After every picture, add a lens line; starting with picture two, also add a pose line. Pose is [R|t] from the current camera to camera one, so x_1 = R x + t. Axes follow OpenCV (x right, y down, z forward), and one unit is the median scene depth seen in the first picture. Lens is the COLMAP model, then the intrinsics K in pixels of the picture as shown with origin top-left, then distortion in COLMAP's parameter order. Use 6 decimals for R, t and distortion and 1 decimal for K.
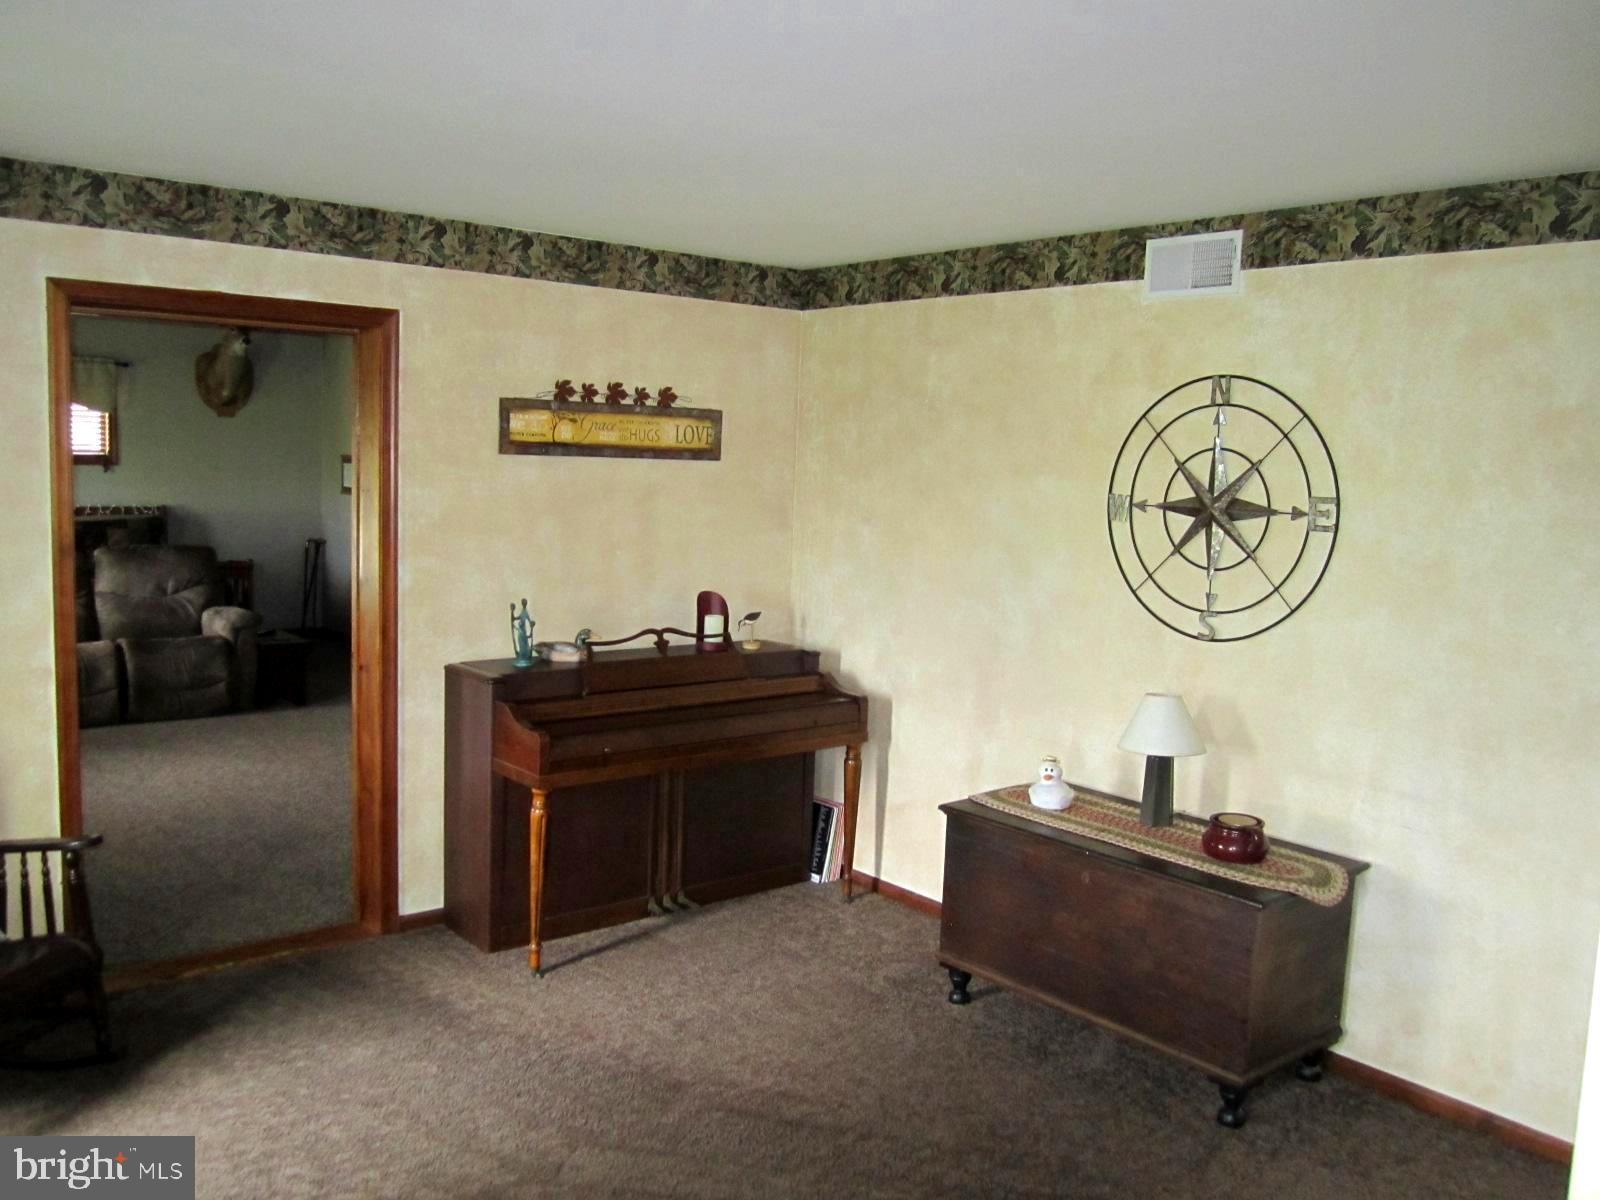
lens RADIAL K [[1326.7, 0, 796.7], [0, 1326.7, 605.8], [0, 0, 1]] dist [-0.012797, -0.017396]
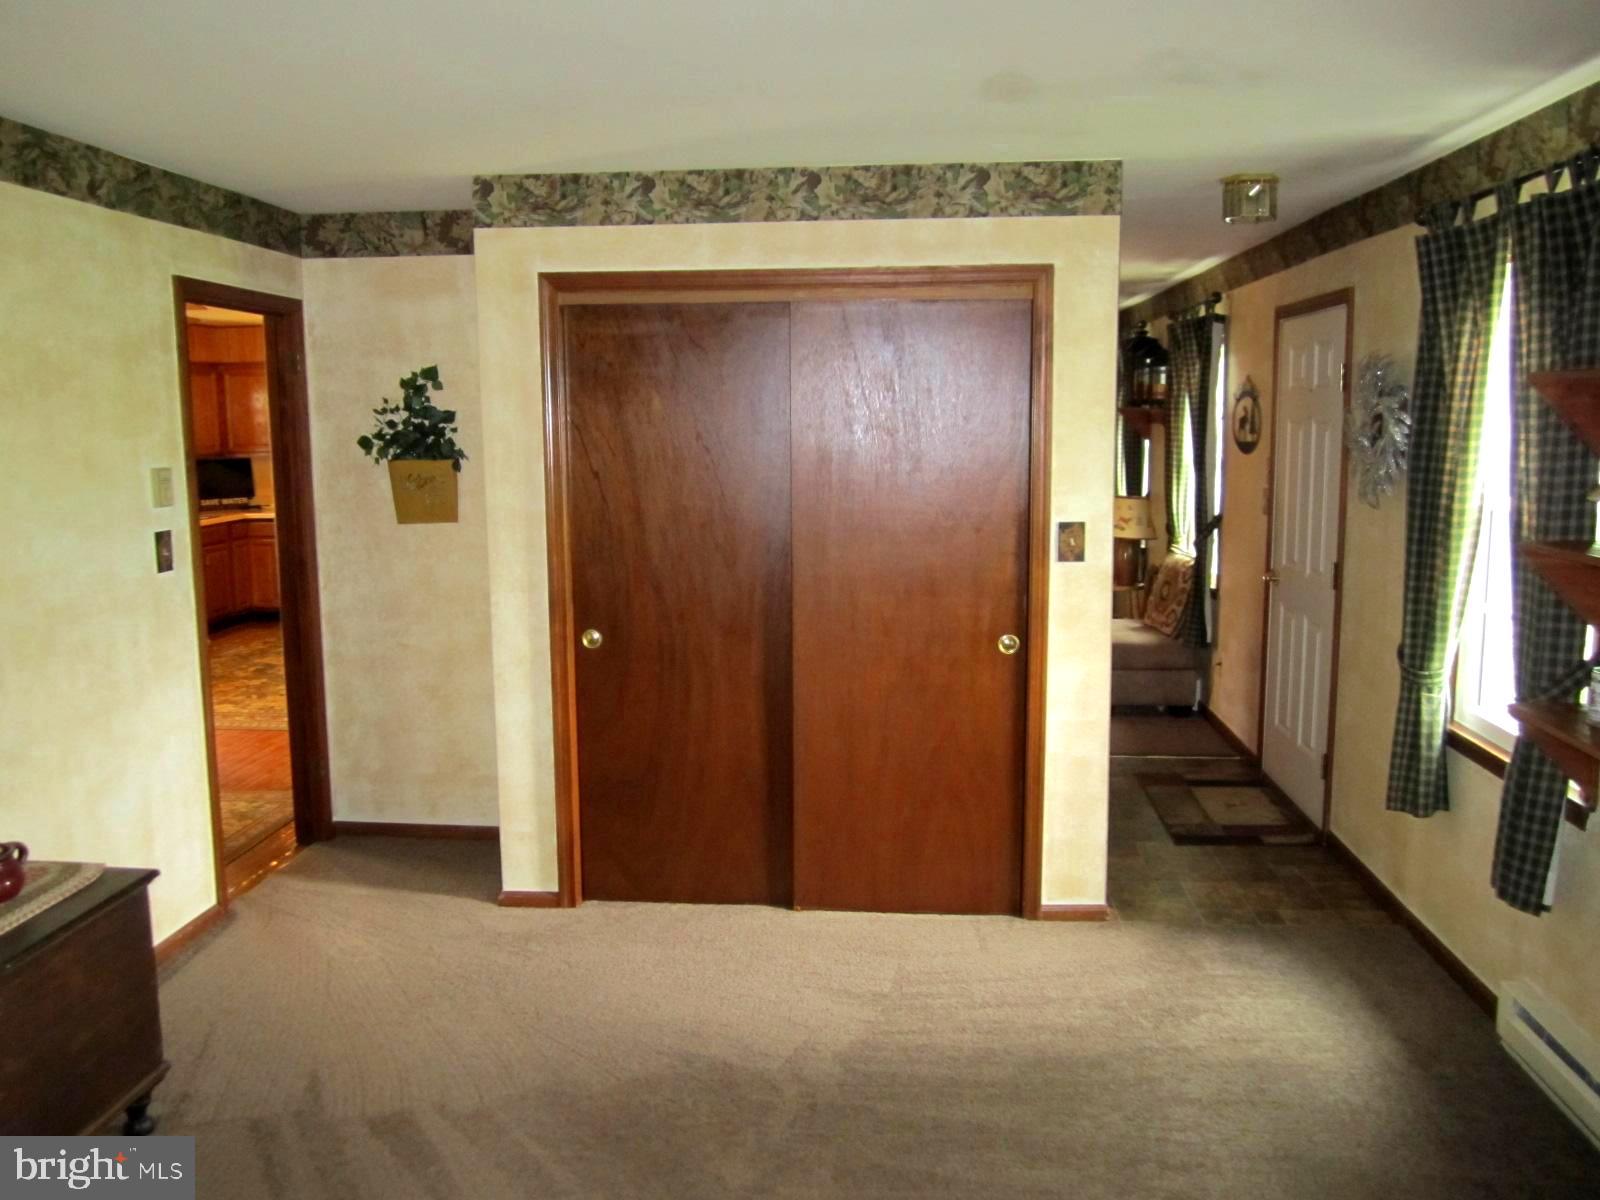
lens RADIAL K [[1326.7, 0, 800.0], [0, 1326.7, 597.7], [0, 0, 1]] dist [-0.012797, -0.017396]
pose [[0.717057, 0.059922, -0.694434, 0.458233], [-0.046749, 0.998189, 0.037861, -0.028249], [0.695445, 0.005316, 0.718560, 0.375821]]
